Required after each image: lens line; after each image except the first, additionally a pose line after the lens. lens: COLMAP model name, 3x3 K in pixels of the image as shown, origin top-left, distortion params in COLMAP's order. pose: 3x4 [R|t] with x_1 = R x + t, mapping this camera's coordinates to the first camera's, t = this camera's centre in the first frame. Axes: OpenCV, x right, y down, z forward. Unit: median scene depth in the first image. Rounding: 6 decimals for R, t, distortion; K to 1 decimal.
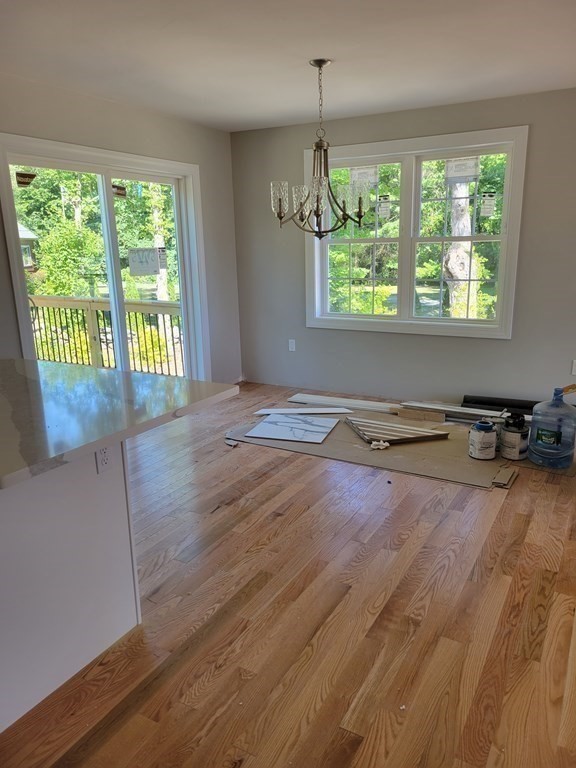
lens RADIAL K [[575.9, 0, 291.1], [0, 575.9, 388.8], [0, 0, 1]] dist [0.048295, -0.024471]
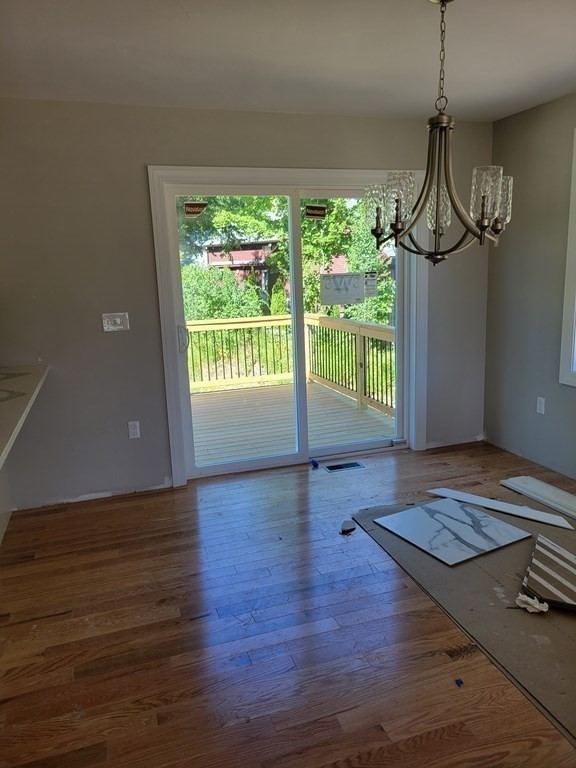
lens RADIAL K [[575.9, 0, 288.5], [0, 575.9, 378.9], [0, 0, 1]] dist [0.048295, -0.024471]
pose [[0.742735, 0.118693, -0.658981, 0.293082], [-0.145250, 0.989289, 0.014476, -0.090302], [0.653641, 0.084965, 0.752020, 0.319194]]
